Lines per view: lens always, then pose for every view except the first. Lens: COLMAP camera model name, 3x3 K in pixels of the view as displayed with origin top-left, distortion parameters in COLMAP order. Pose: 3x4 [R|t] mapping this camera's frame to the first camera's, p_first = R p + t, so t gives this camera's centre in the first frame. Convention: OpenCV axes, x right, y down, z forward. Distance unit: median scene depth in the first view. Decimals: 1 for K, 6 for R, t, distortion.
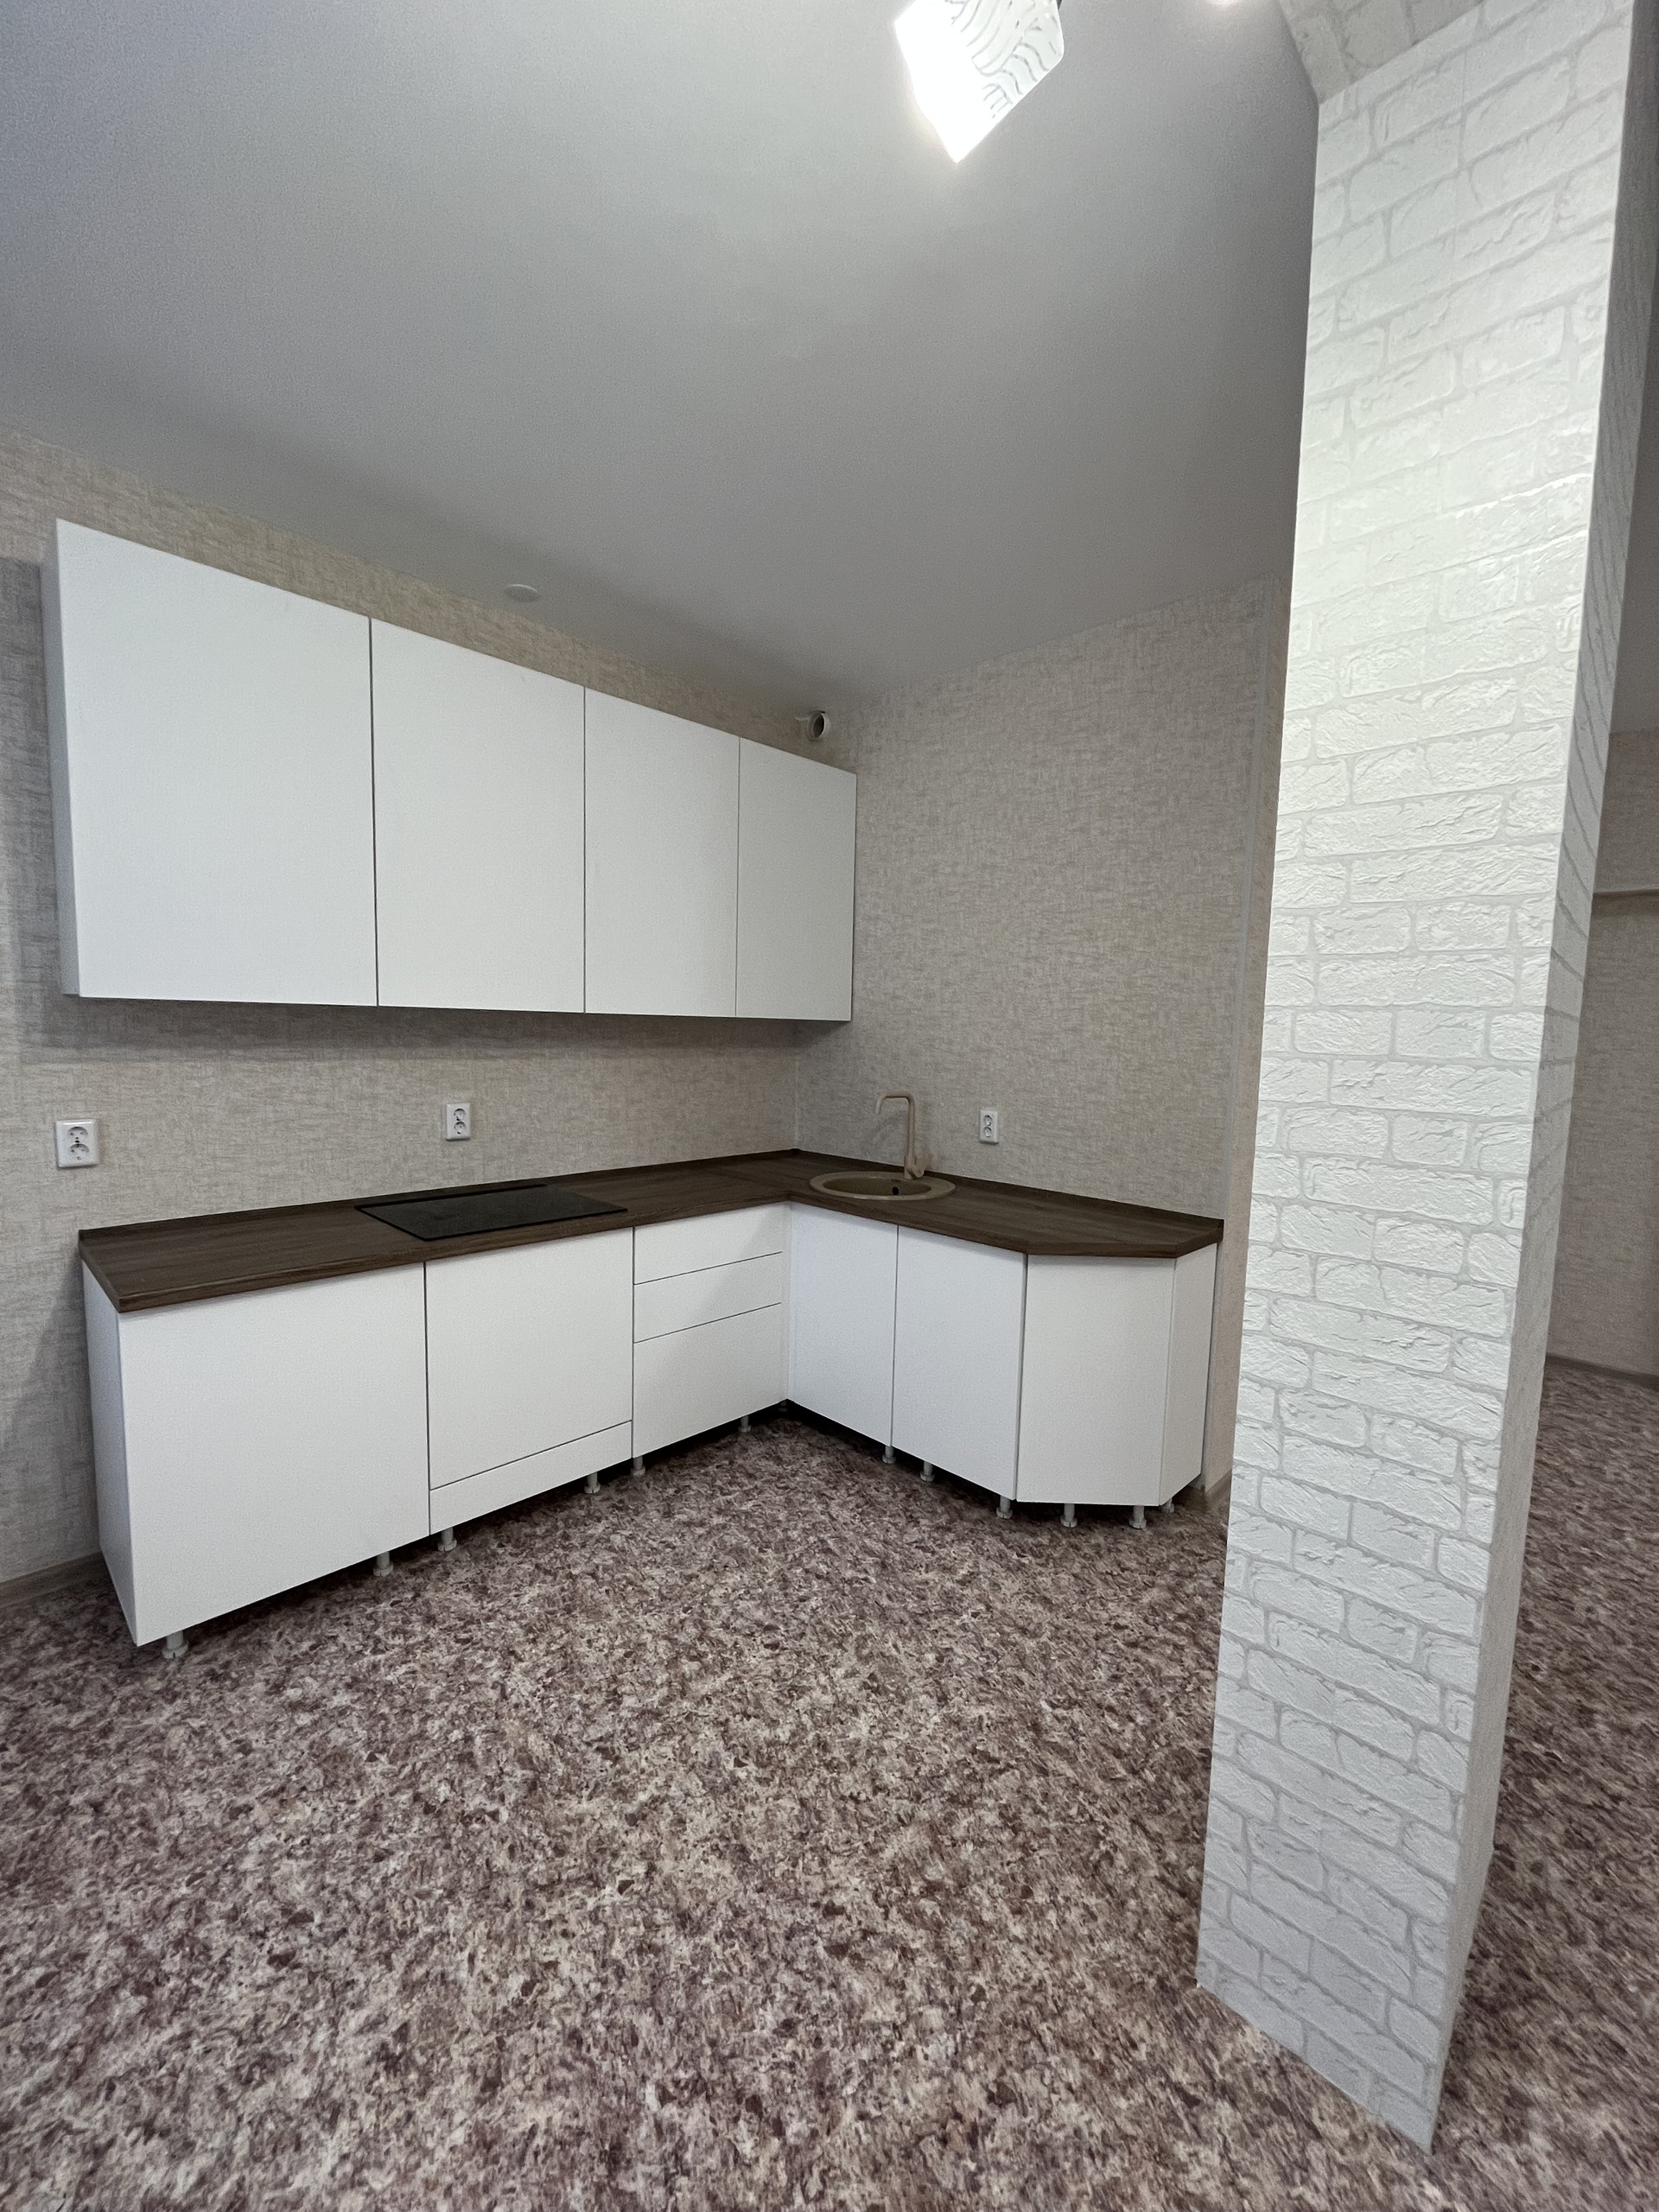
lens RADIAL K [[895.6, 0, 824.5], [0, 895.6, 1109.6], [0, 0, 1]] dist [-0.007073, 0.000707]
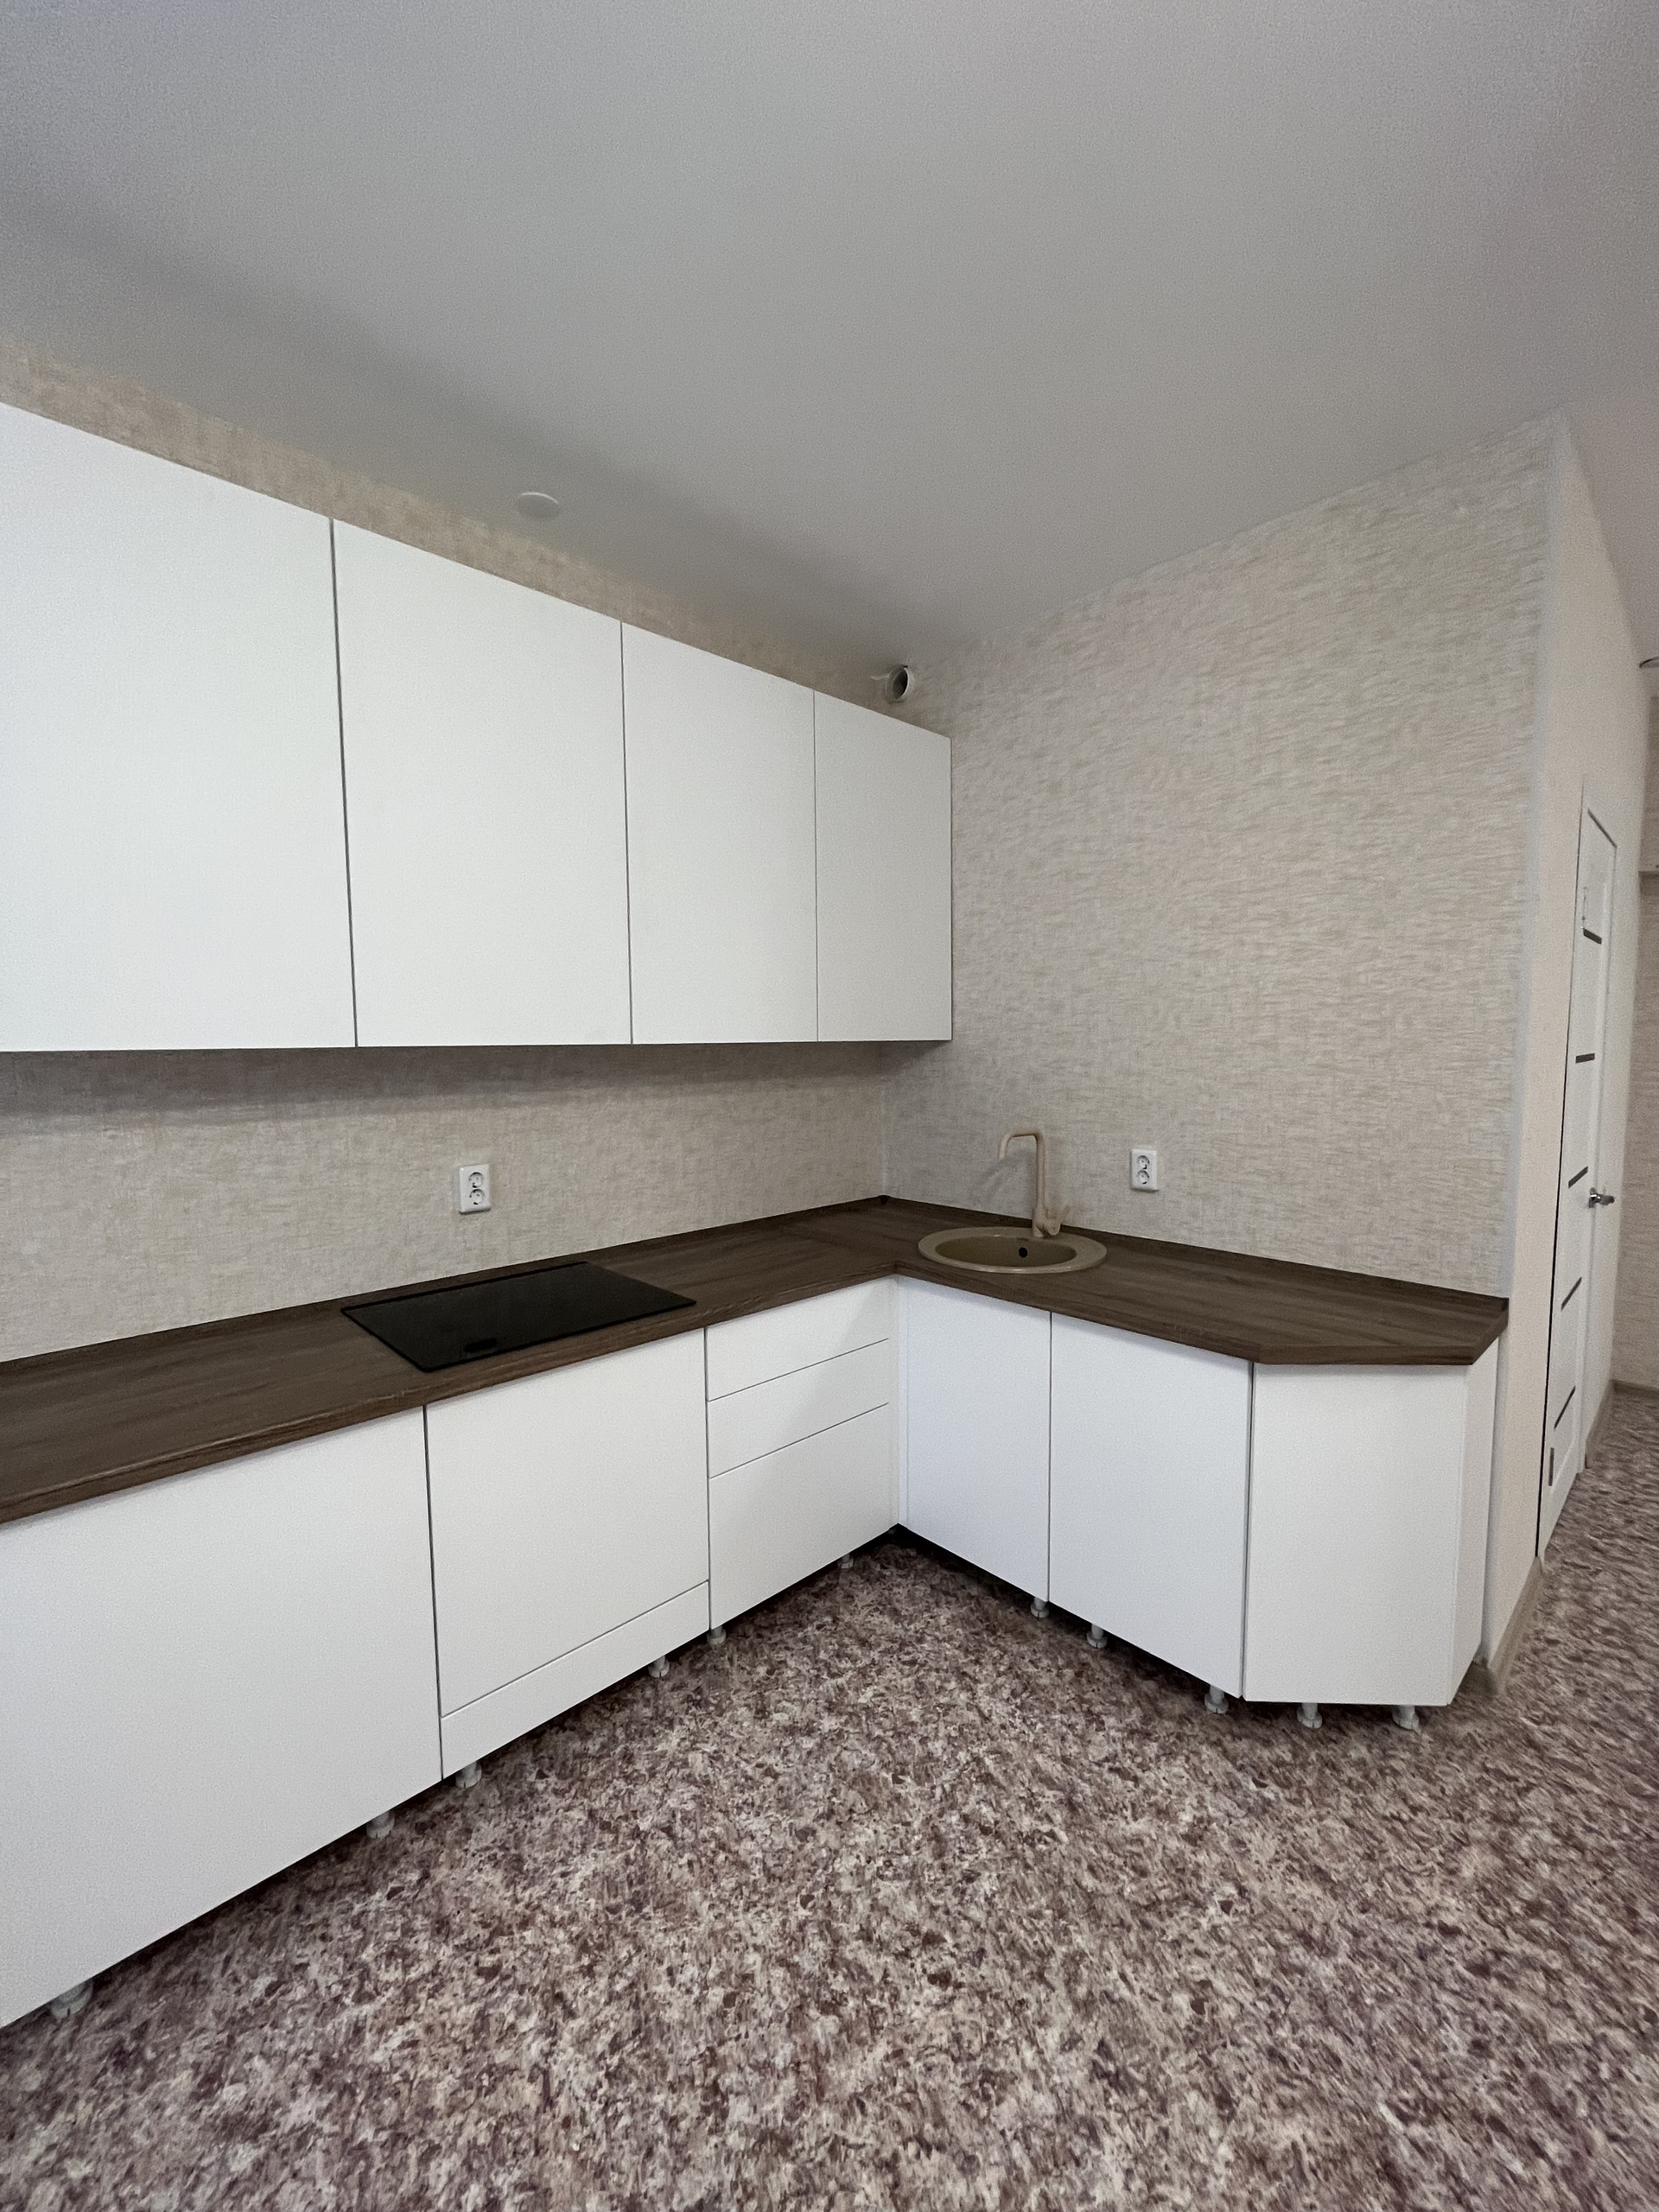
lens RADIAL K [[895.6, 0, 824.0], [0, 895.6, 1107.6], [0, 0, 1]] dist [-0.007073, 0.000707]
pose [[0.998795, -0.030909, -0.038123, -0.081611], [0.030296, 0.999404, -0.016541, -0.038667], [0.038612, 0.015366, 0.999136, 0.257630]]
